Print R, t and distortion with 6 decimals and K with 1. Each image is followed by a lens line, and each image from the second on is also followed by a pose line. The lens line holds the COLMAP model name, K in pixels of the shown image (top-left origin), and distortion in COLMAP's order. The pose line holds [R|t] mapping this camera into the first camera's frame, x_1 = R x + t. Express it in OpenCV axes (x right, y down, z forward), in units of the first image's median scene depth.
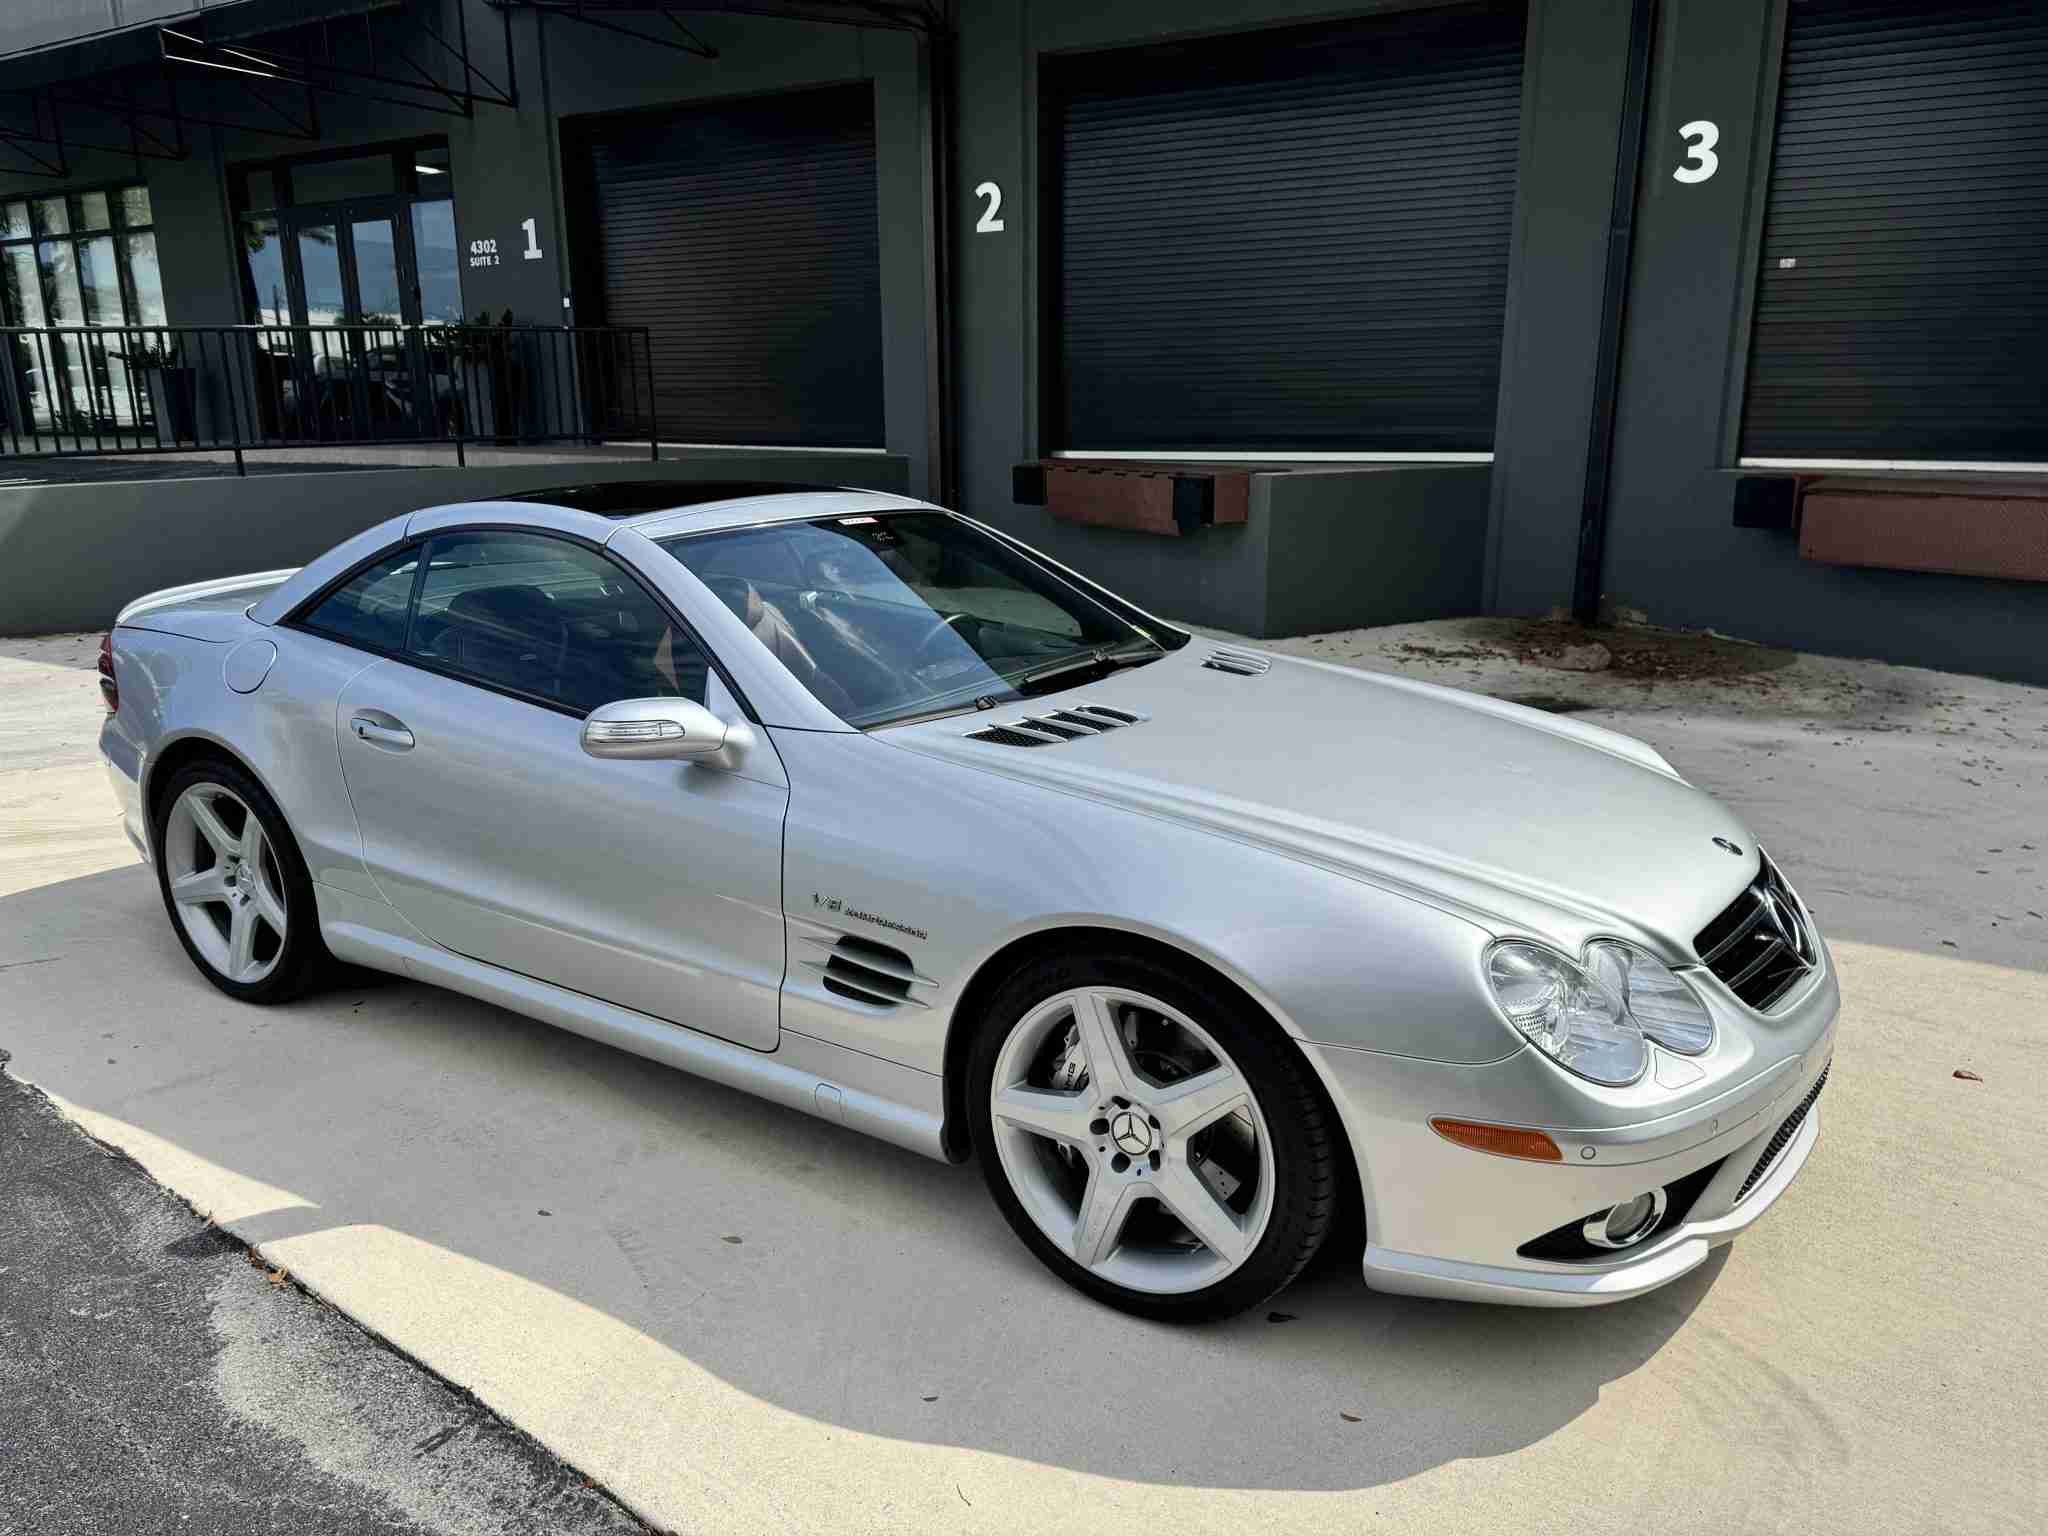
lens RADIAL K [[1477.7, 0, 1024.0], [0, 1477.7, 768.0], [0, 0, 1]] dist [0.000017, -0.010118]
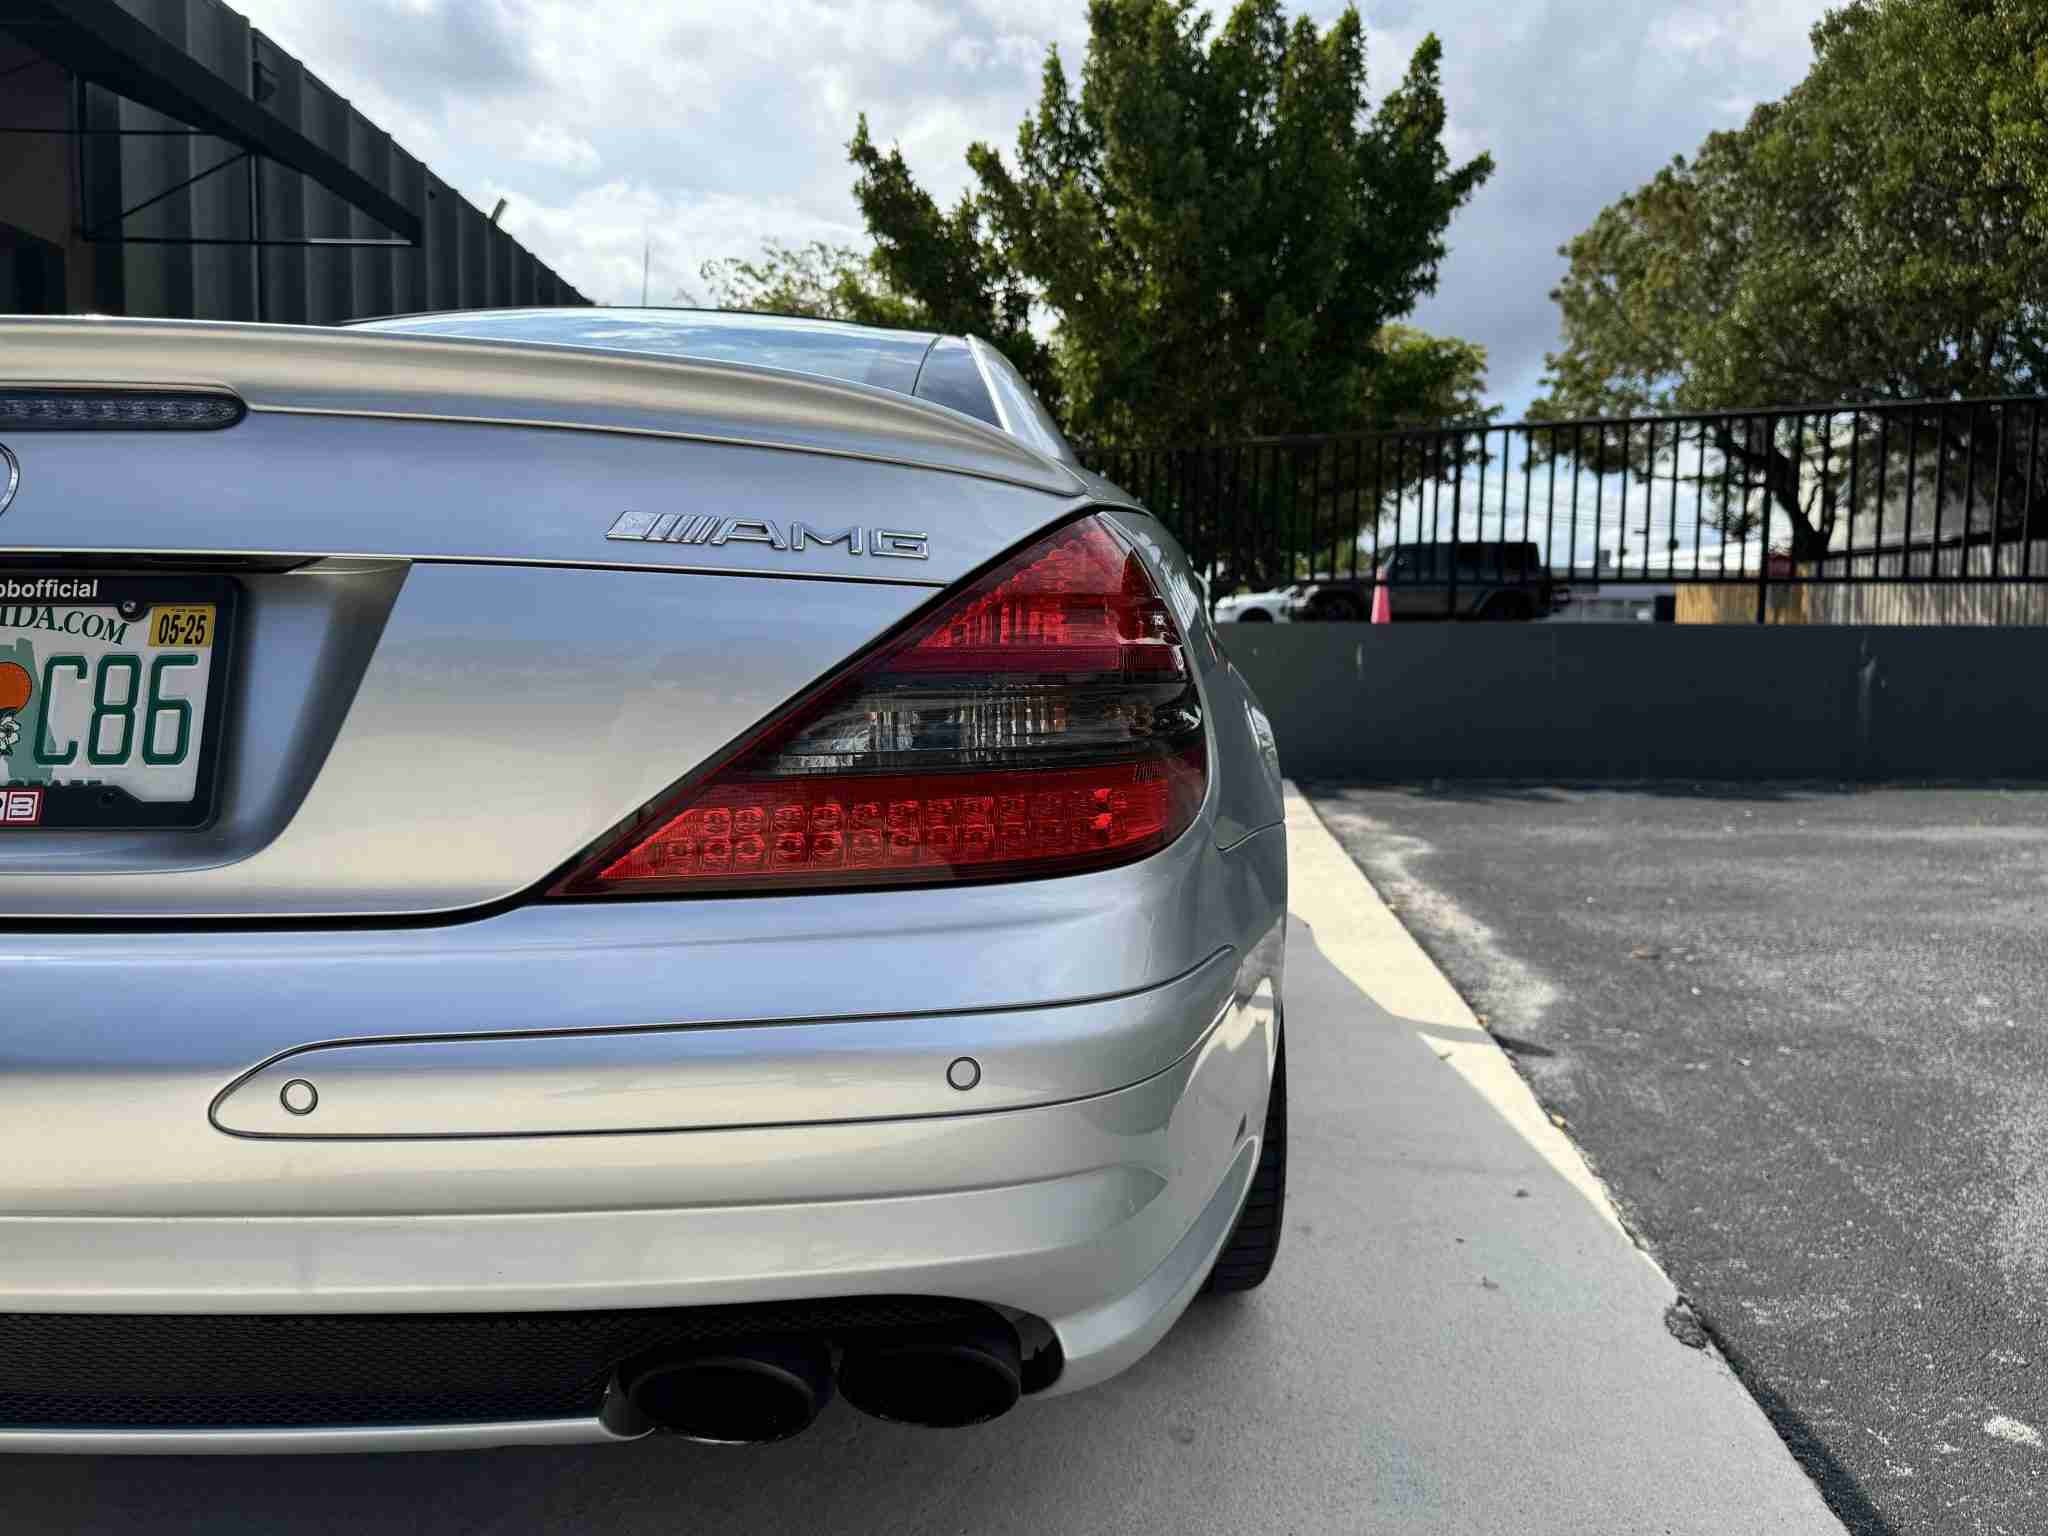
lens RADIAL K [[1456.3, 0, 1024.0], [0, 1456.3, 768.0], [0, 0, 1]] dist [0.027093, -0.042043]
pose [[-0.516151, -0.080827, 0.852676, -0.435515], [0.193861, 0.958676, 0.208225, -0.057488], [-0.834270, 0.272776, -0.479152, 0.605661]]
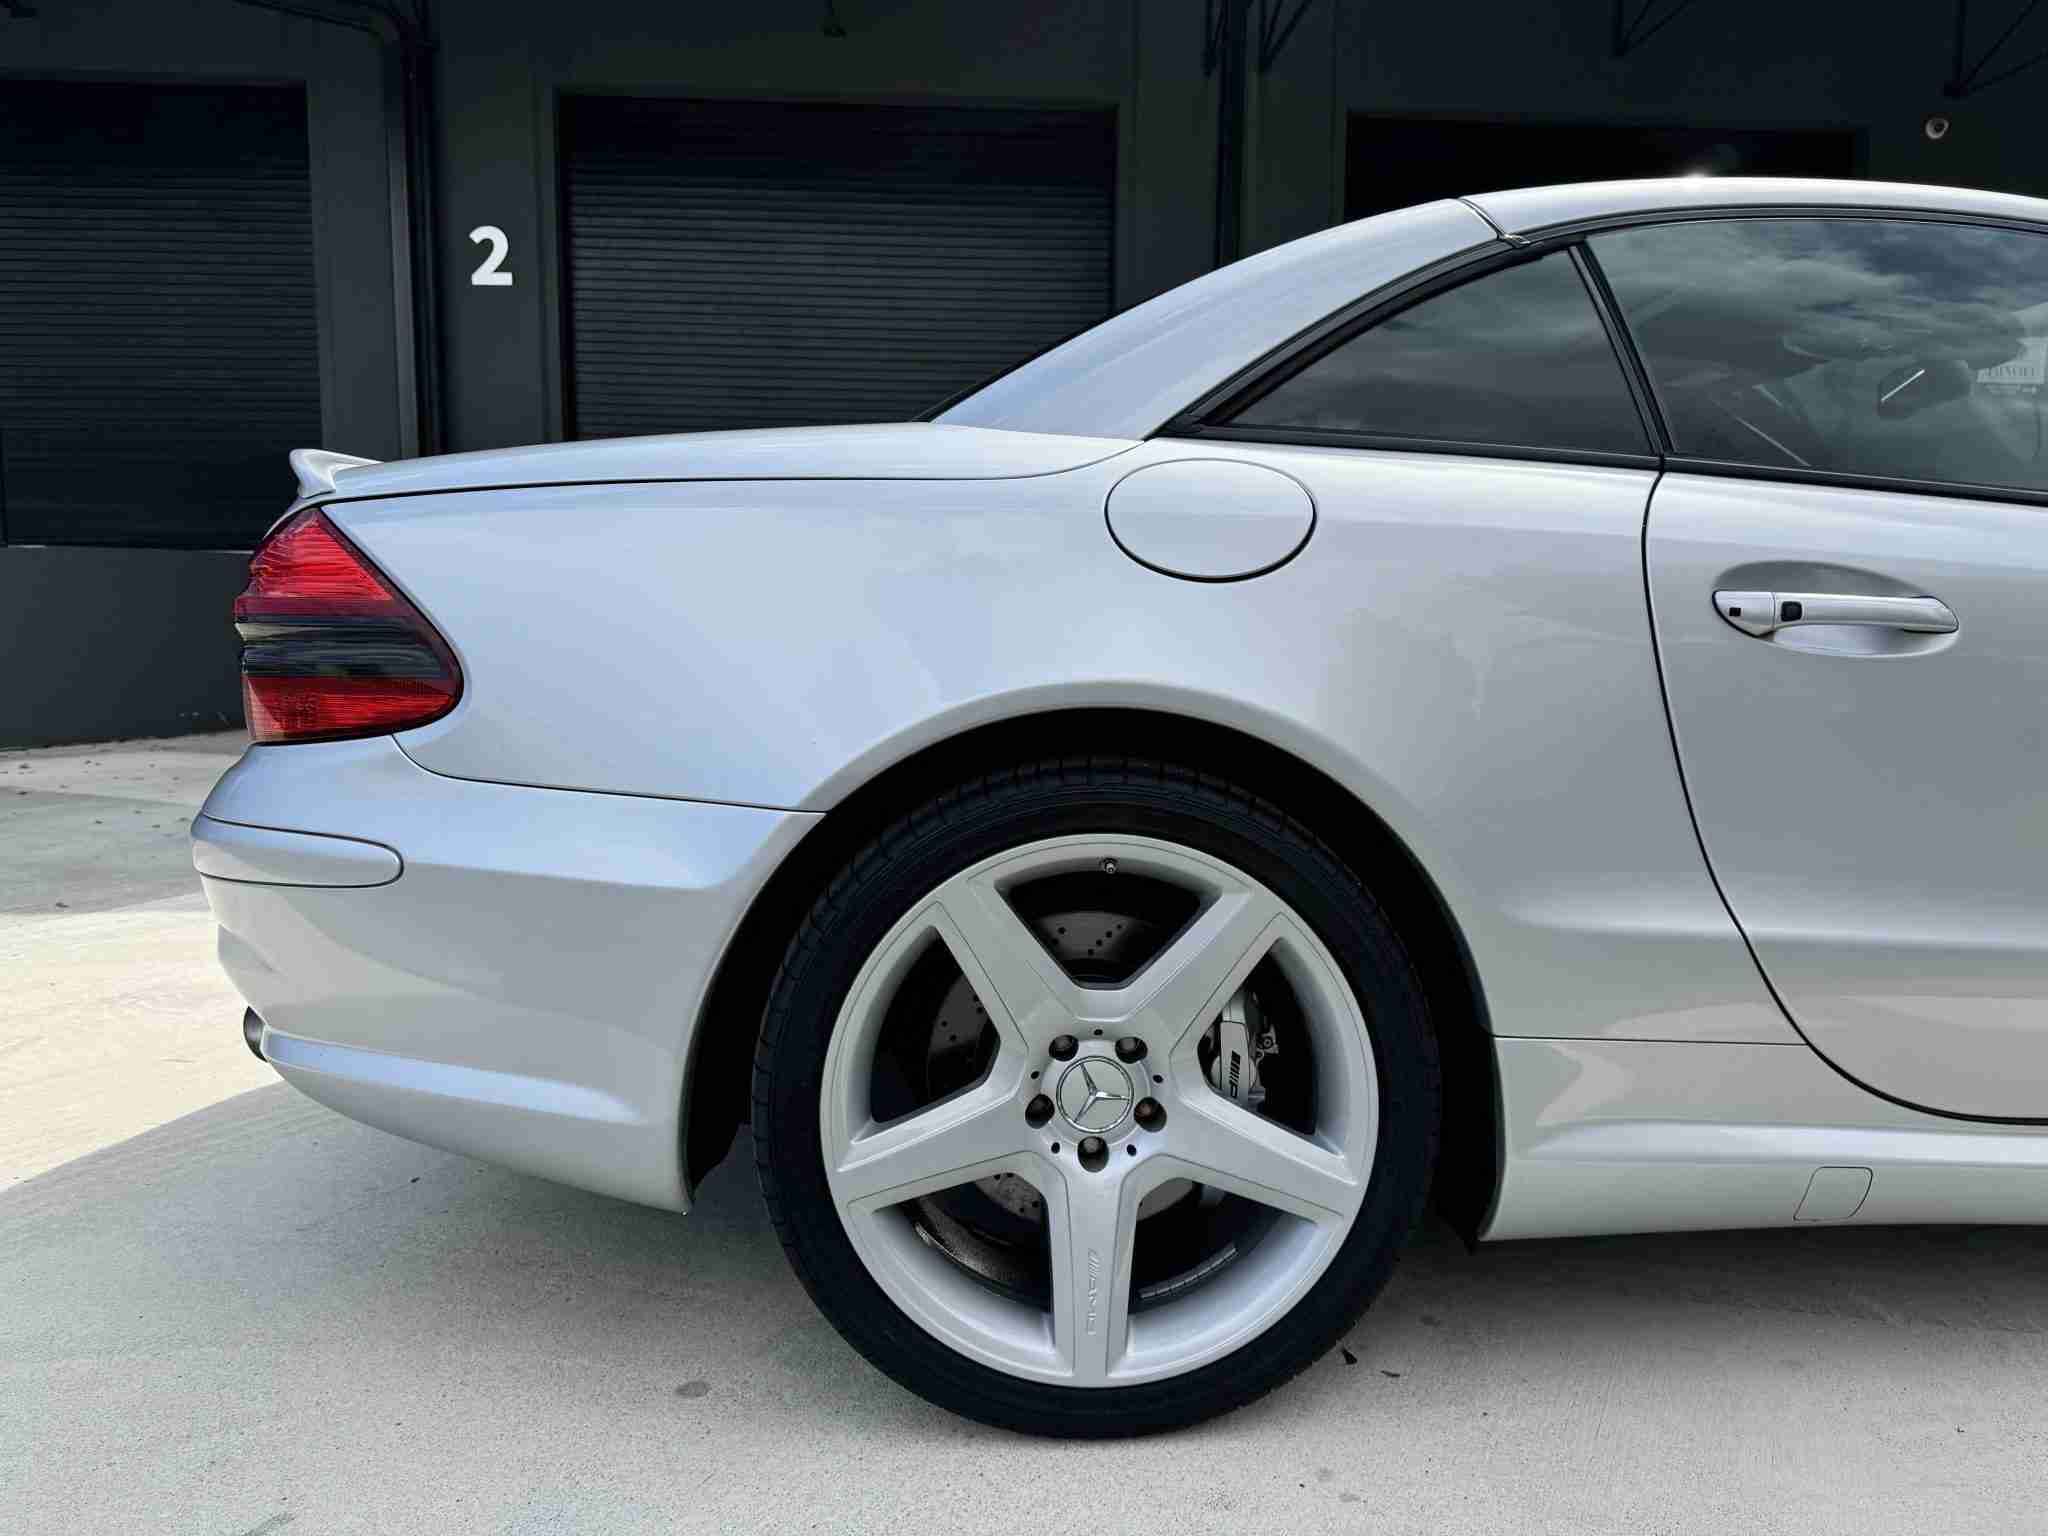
lens RADIAL K [[1438.9, 0, 1033.5], [0, 1438.9, 759.0], [0, 0, 1]] dist [0.035553, -0.042973]
pose [[0.830168, -0.051205, 0.555157, -0.353795], [0.123806, 0.987842, -0.094021, 0.010837], [-0.543594, 0.146785, 0.826414, 0.330032]]
